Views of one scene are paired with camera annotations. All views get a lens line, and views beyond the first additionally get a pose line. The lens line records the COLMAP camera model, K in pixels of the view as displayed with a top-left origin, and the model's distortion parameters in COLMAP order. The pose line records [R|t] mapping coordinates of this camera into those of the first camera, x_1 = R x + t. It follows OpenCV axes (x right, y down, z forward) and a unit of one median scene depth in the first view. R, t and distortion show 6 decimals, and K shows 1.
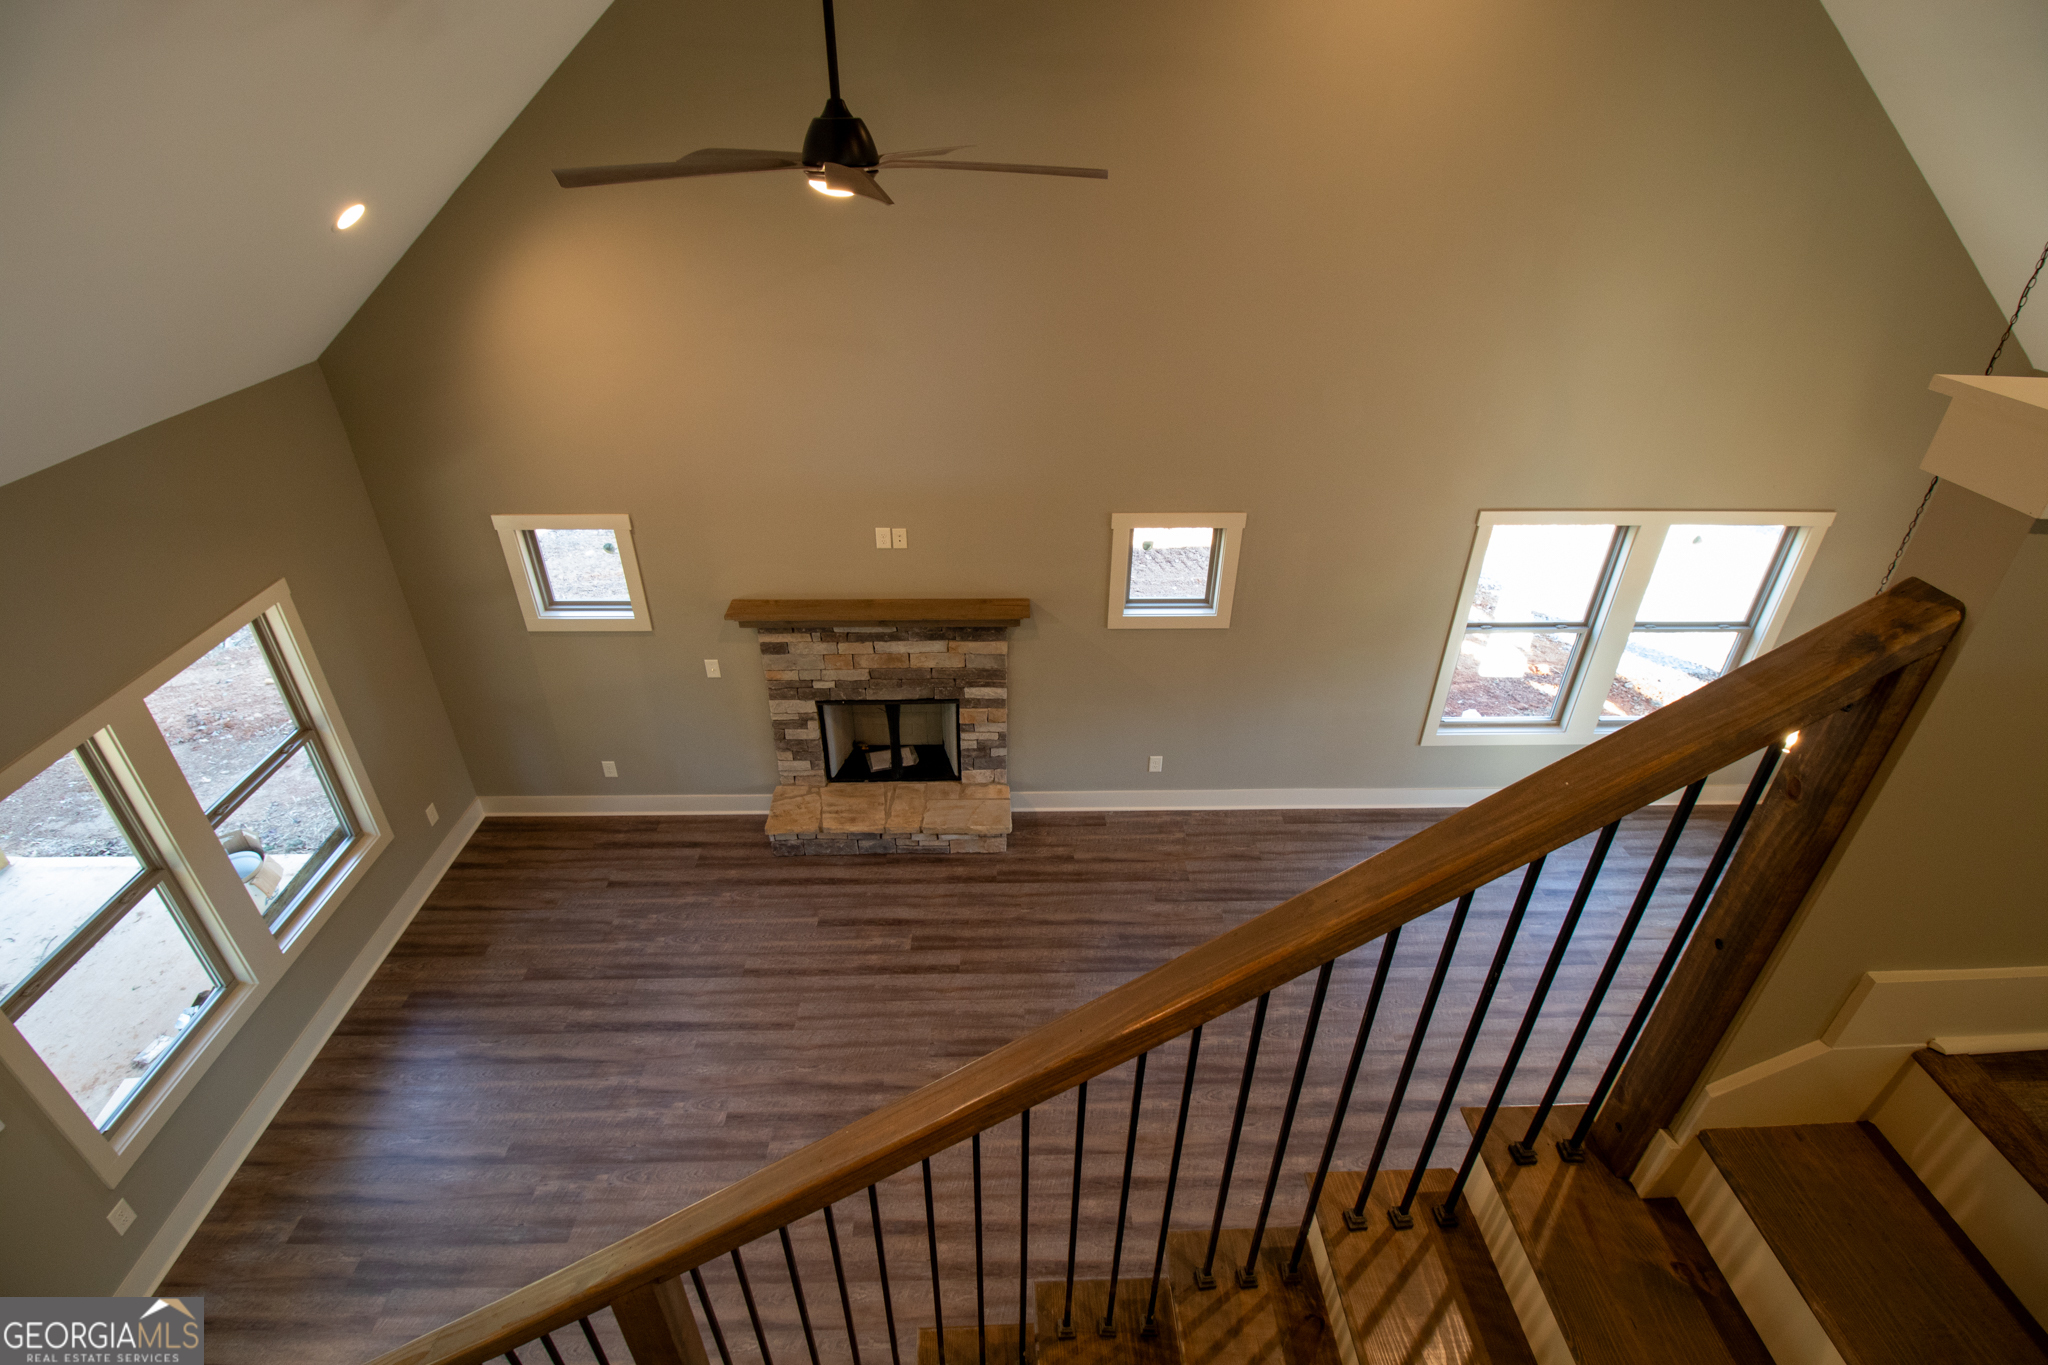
lens RADIAL K [[947.5, 0, 1024.2], [0, 947.5, 669.0], [0, 0, 1]] dist [0.000308, -0.012850]
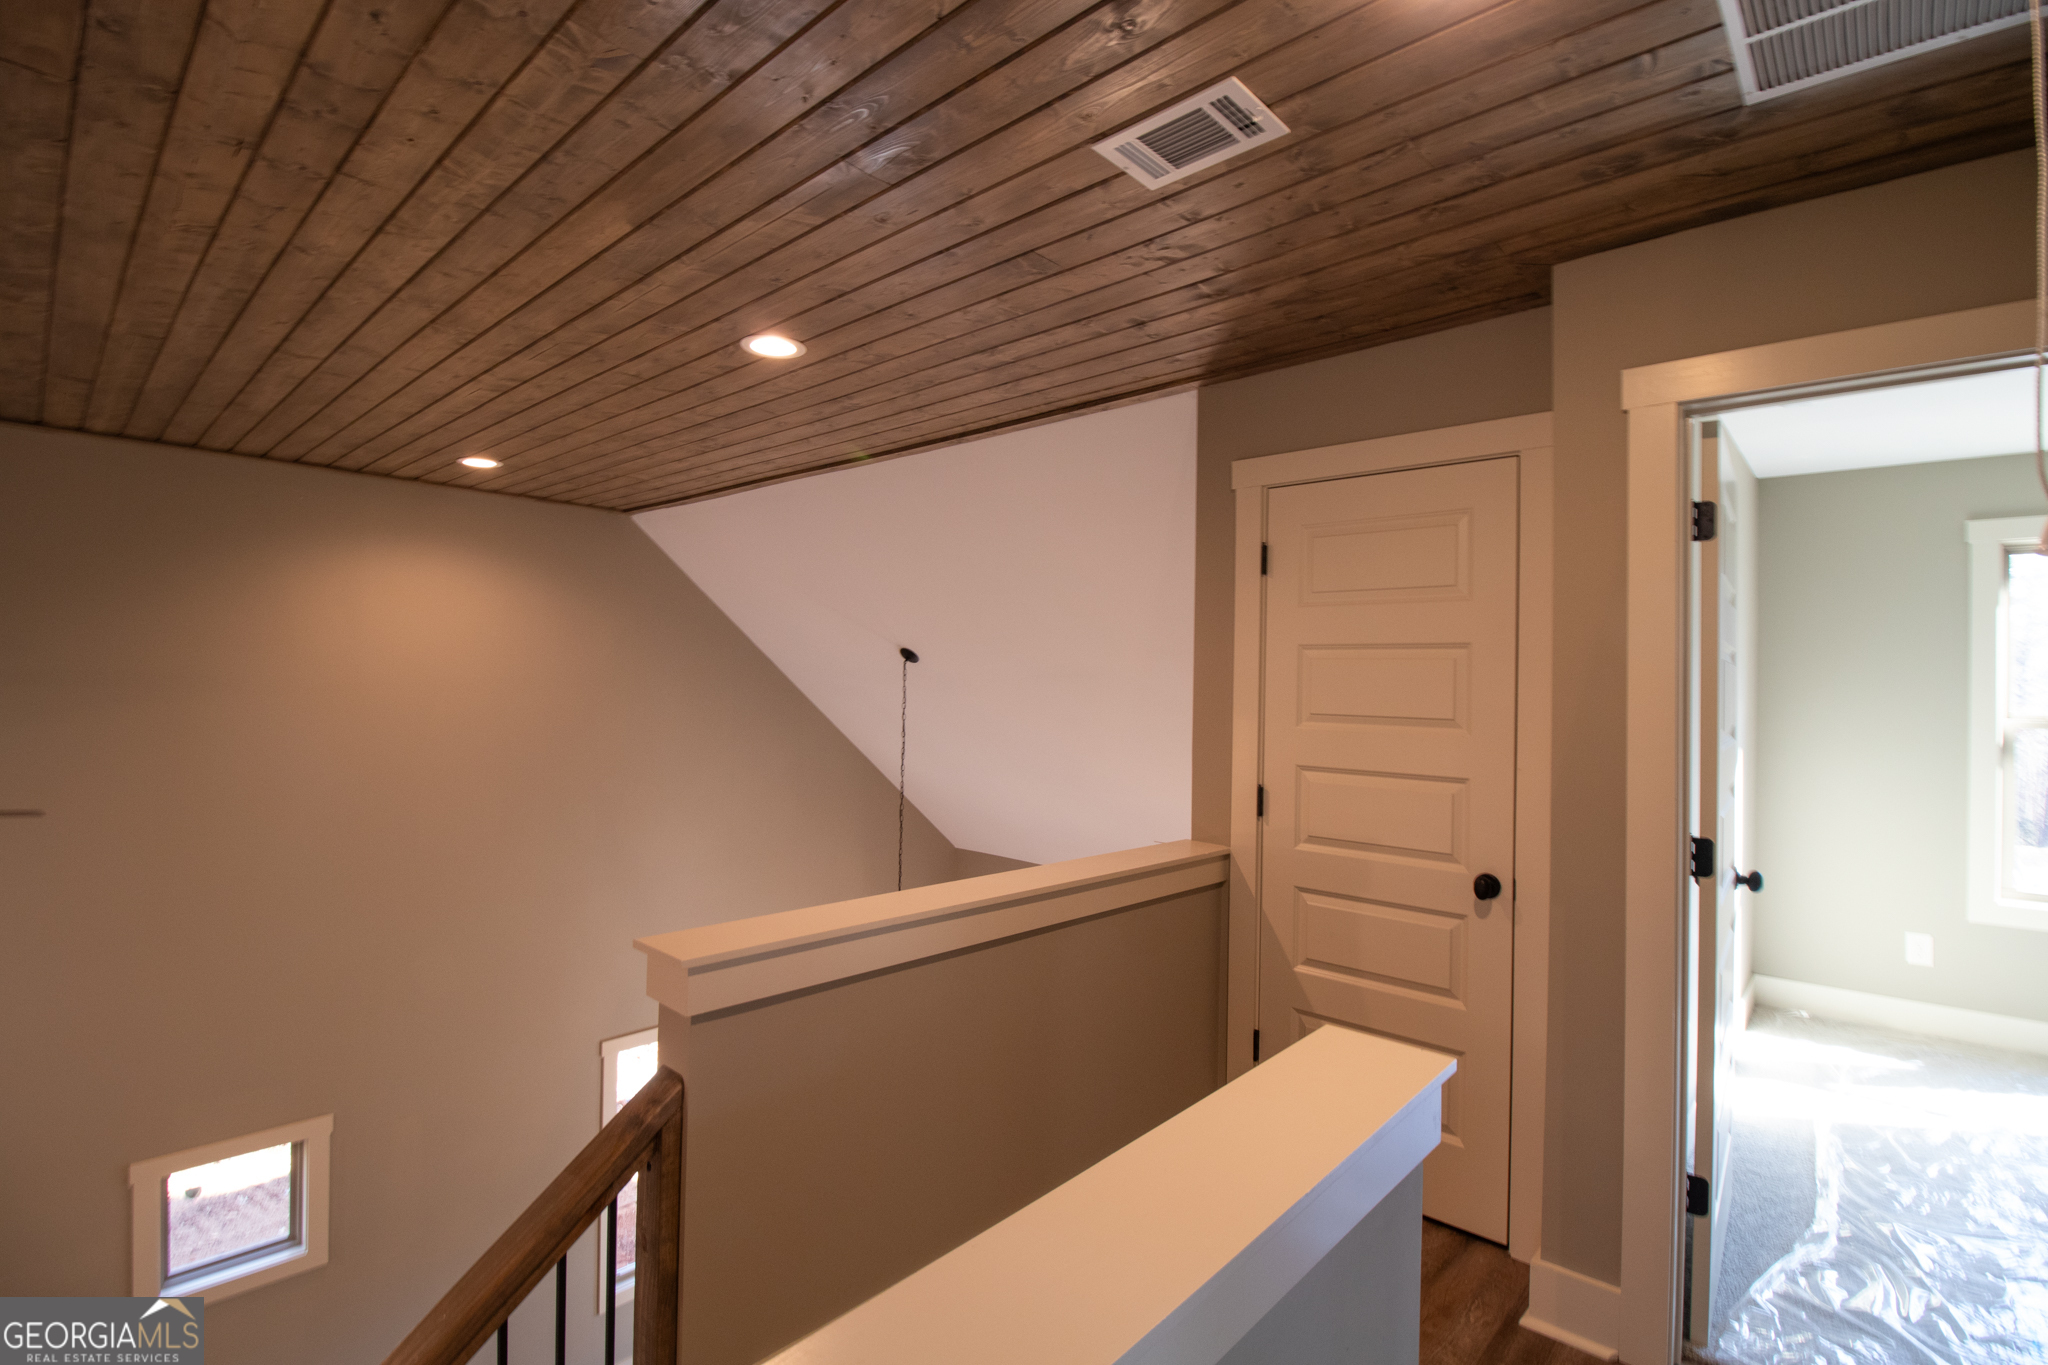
lens RADIAL K [[947.5, 0, 1026.9], [0, 947.5, 666.3], [0, 0, 1]] dist [0.000308, -0.012850]
pose [[0.694203, 0.017890, 0.719557, 0.045125], [0.355179, 0.860988, -0.364070, 0.022325], [-0.626044, 0.508310, 0.591346, -0.120582]]
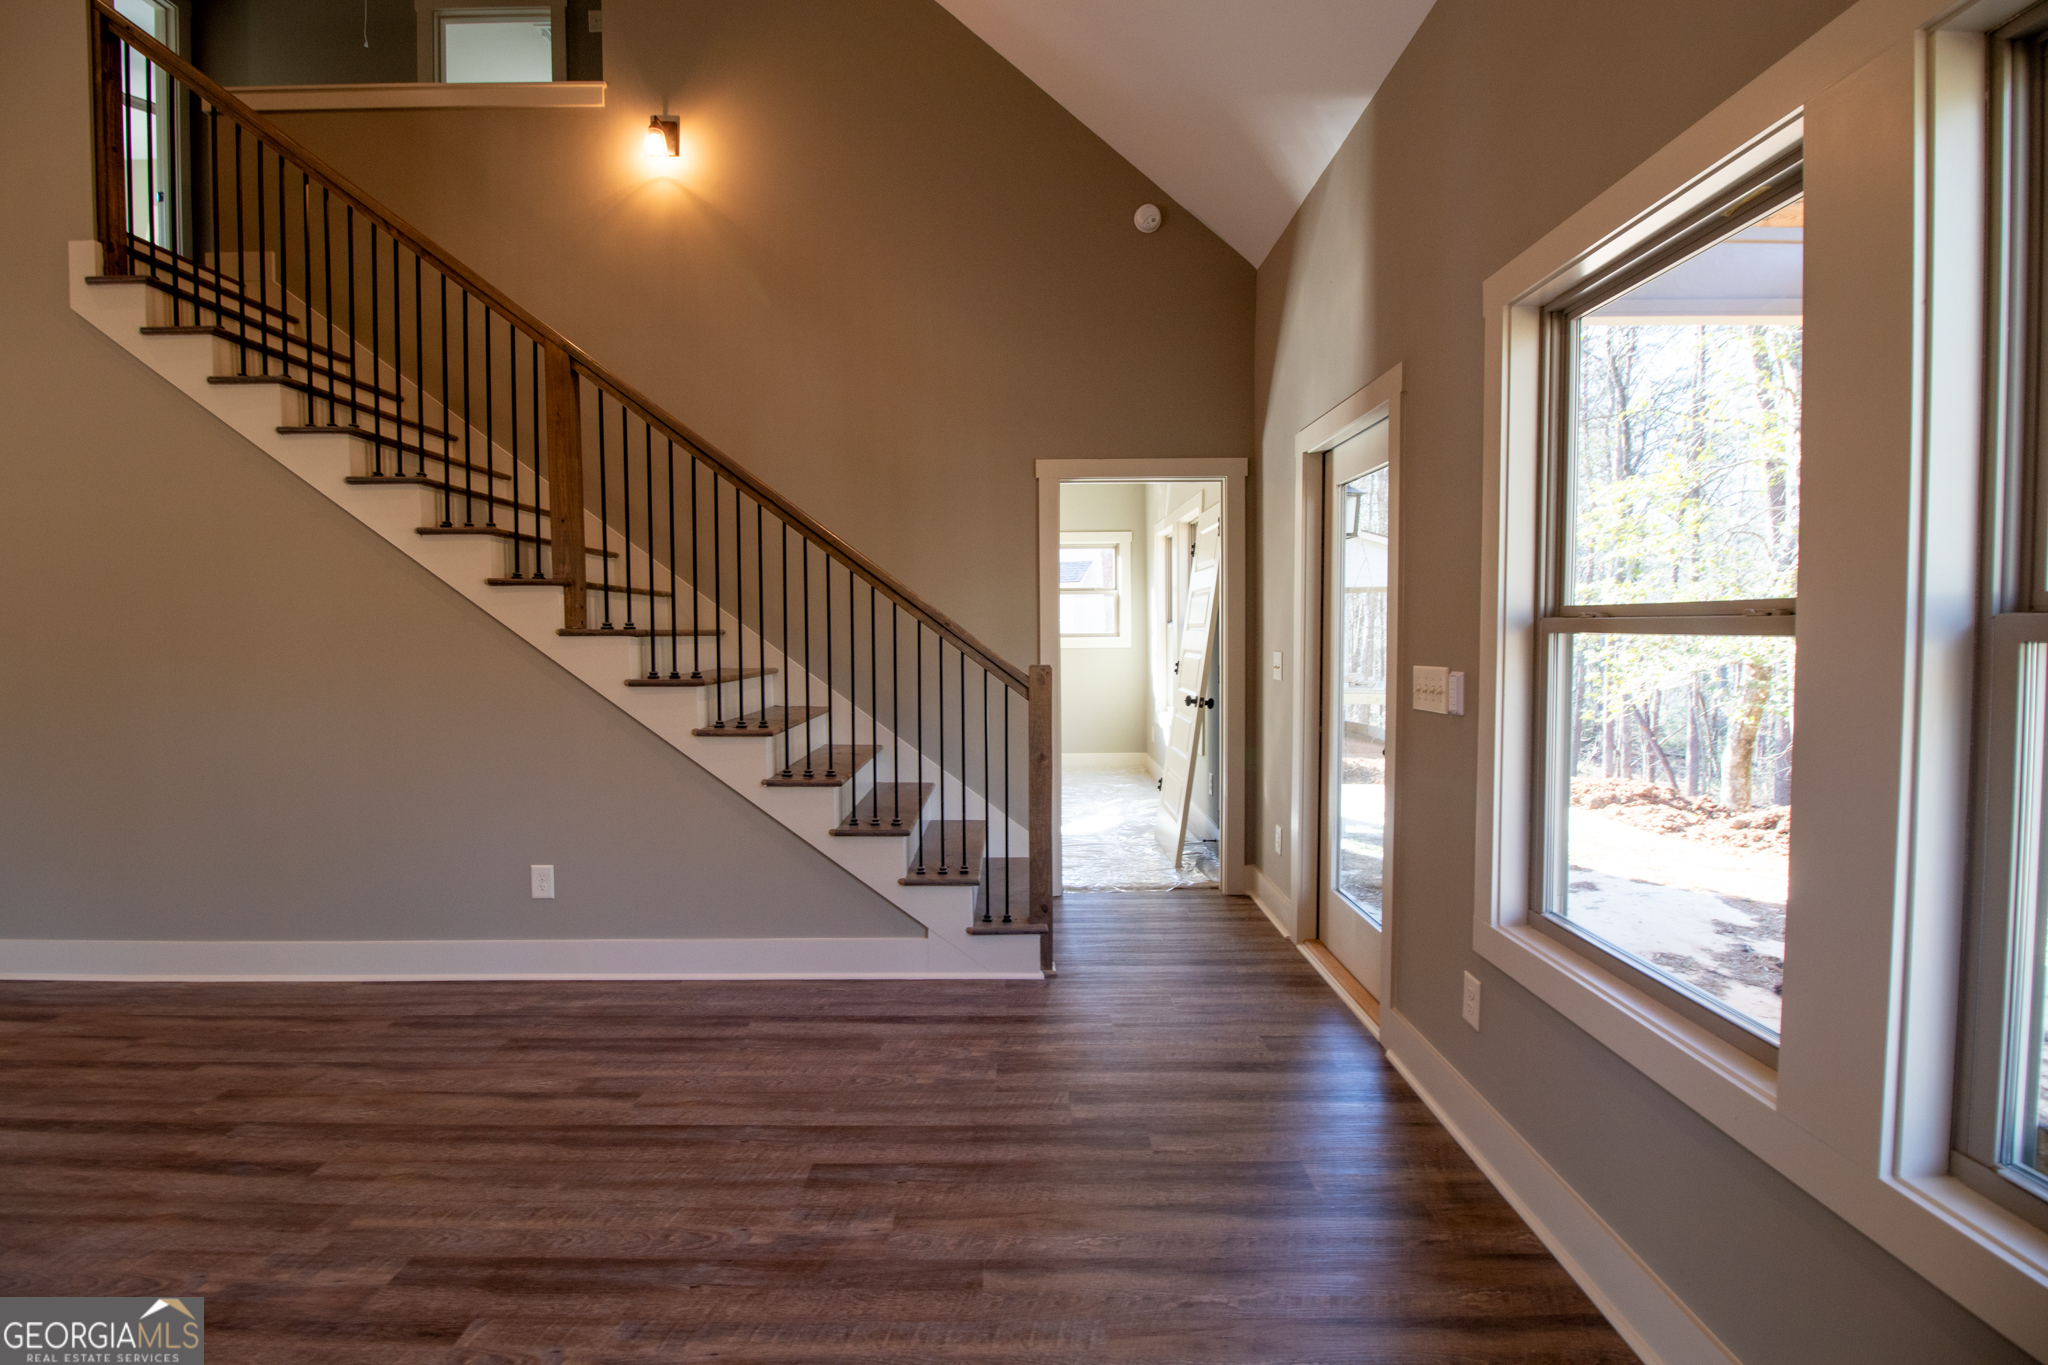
lens RADIAL K [[947.5, 0, 1022.1], [0, 947.5, 665.7], [0, 0, 1]] dist [0.000308, -0.012850]
pose [[-0.999648, -0.002051, 0.026469, -0.443216], [0.012902, 0.833831, 0.551869, 0.023468], [-0.023203, 0.552016, -0.833511, 0.926963]]
